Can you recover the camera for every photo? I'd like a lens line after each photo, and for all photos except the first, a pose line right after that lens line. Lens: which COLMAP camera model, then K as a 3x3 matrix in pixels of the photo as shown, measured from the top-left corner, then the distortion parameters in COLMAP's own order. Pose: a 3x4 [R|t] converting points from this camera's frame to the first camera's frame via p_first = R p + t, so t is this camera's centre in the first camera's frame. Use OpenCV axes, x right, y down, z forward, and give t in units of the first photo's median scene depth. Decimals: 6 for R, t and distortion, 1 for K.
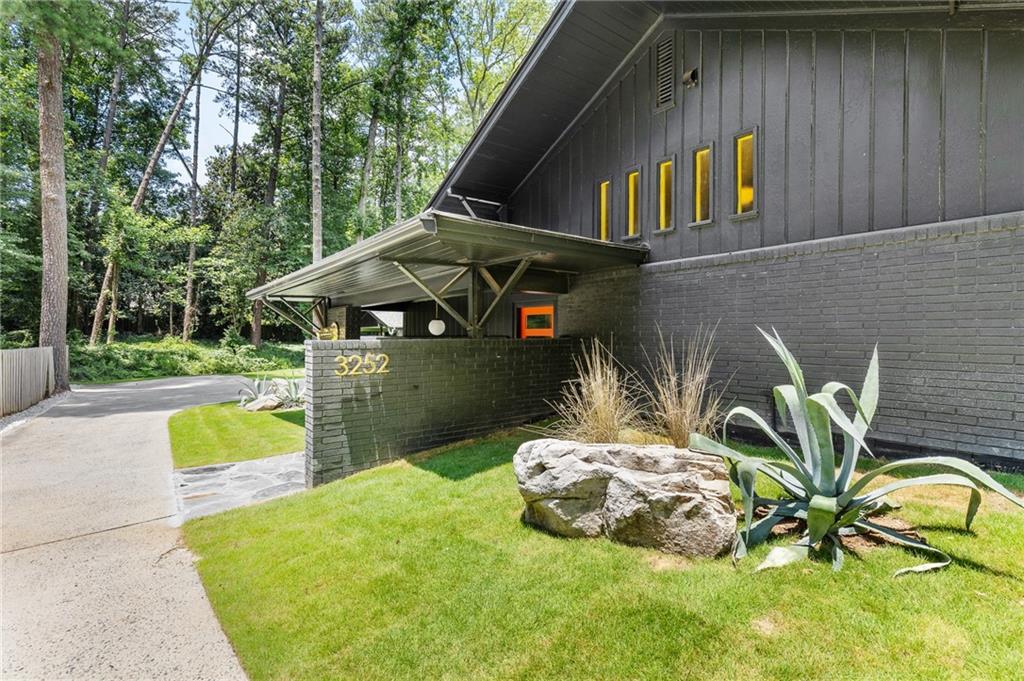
lens RADIAL K [[460.2, 0, 506.9], [0, 460.2, 338.3], [0, 0, 1]] dist [0.001281, 0.000734]
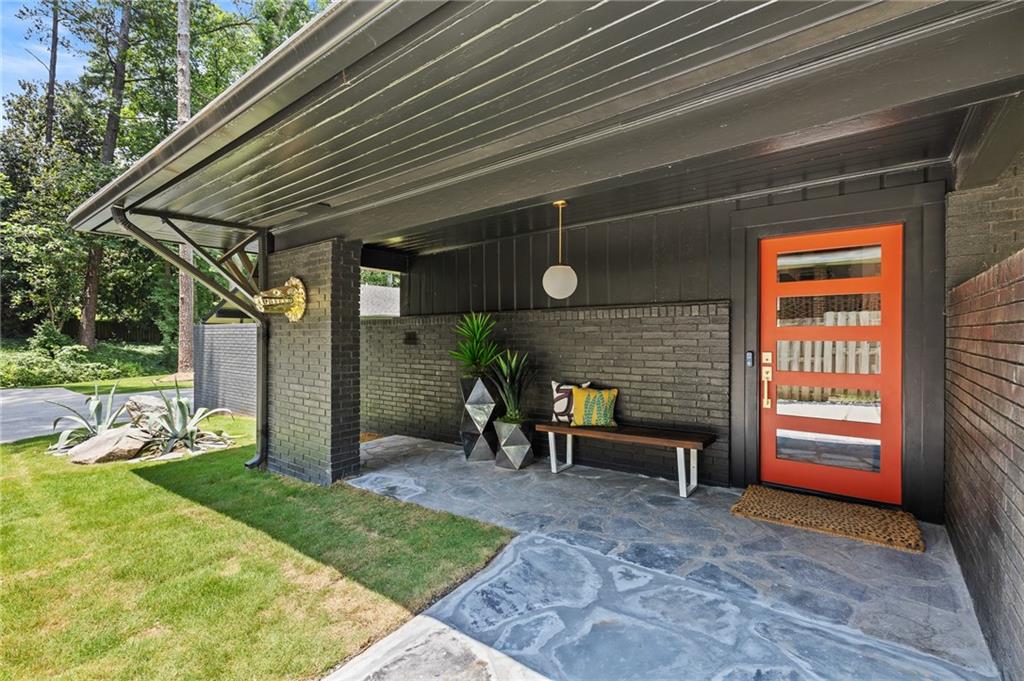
lens RADIAL K [[460.2, 0, 518.0], [0, 460.2, 338.9], [0, 0, 1]] dist [0.001281, 0.000734]
pose [[0.967977, -0.005312, 0.250983, -0.057358], [0.005114, 0.999986, 0.001441, 0.006137], [-0.250987, -0.000111, 0.967990, 0.102106]]
